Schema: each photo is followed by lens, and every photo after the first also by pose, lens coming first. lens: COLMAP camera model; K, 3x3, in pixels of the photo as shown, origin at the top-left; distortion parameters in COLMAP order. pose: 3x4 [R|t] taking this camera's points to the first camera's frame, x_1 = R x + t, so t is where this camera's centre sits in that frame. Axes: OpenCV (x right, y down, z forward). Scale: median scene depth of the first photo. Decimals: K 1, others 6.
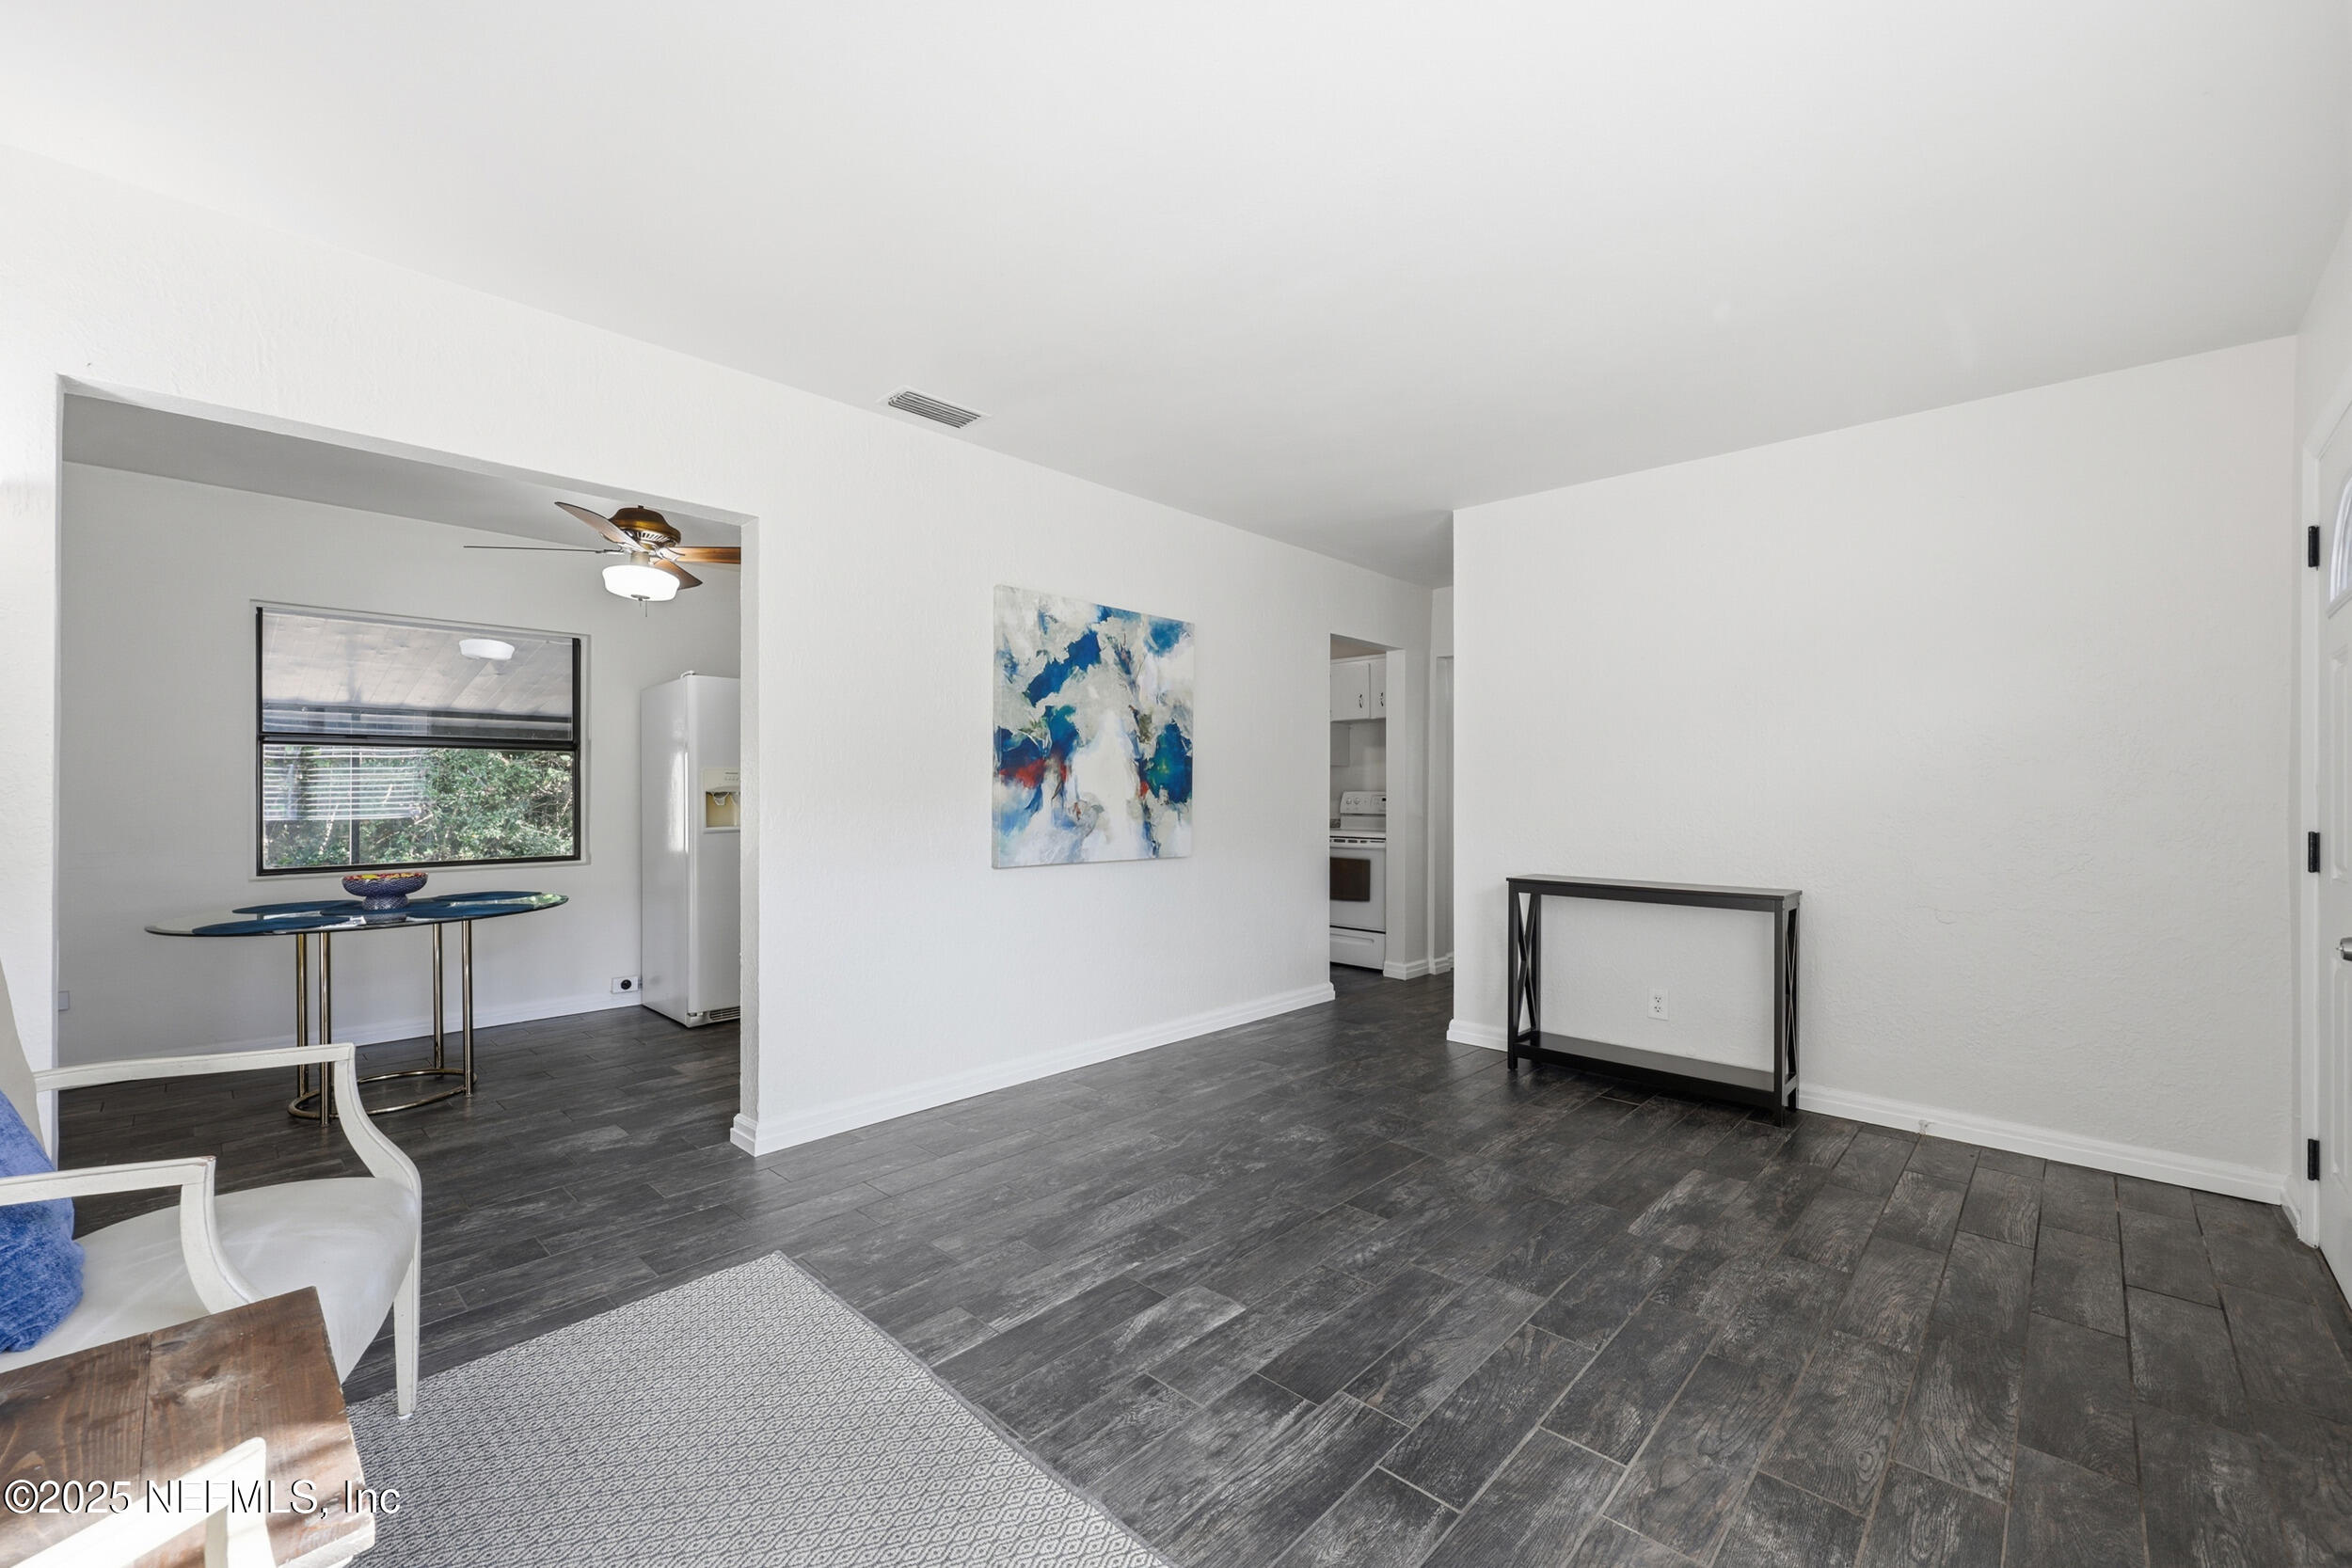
lens RADIAL K [[947.2, 0, 1176.0], [0, 947.2, 784.0], [0, 0, 1]] dist [0.000604, -0.000053]
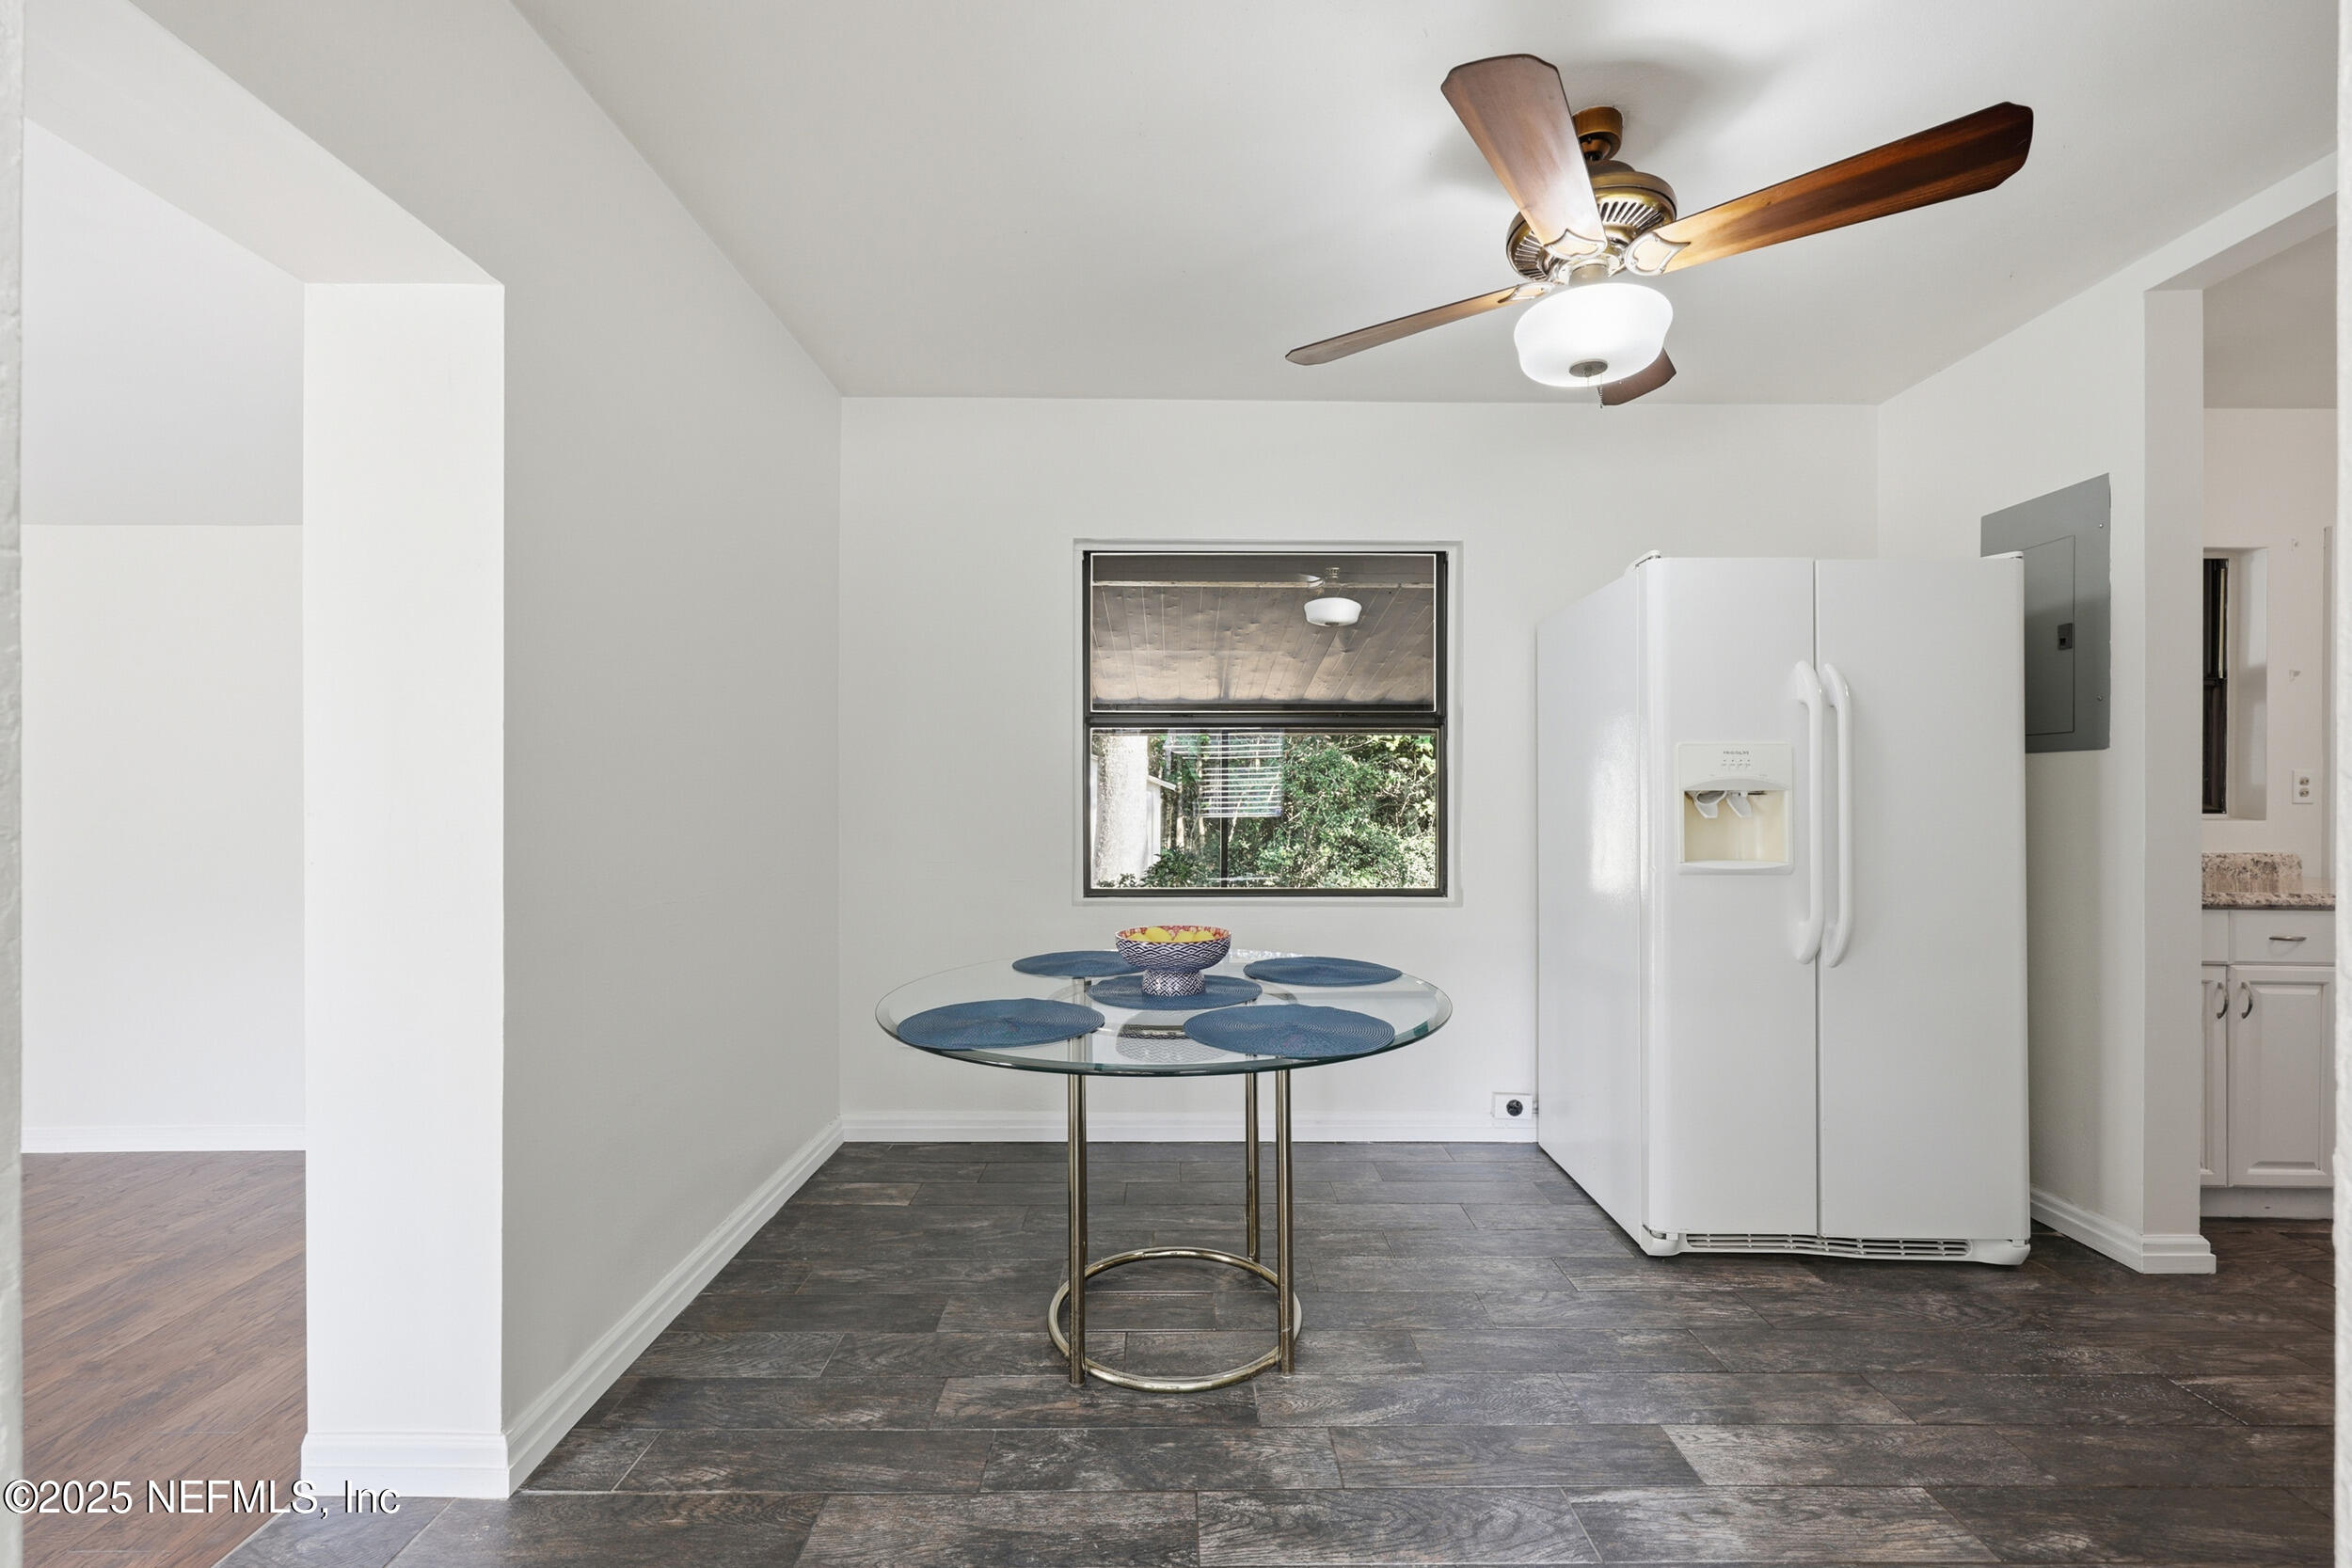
lens RADIAL K [[947.2, 0, 1176.0], [0, 947.2, 784.0], [0, 0, 1]] dist [0.000604, -0.000053]
pose [[0.694111, -0.002554, -0.719863, -0.226146], [0.000603, 0.999995, -0.002967, 0.004124], [0.719867, 0.001626, 0.694110, 0.324736]]
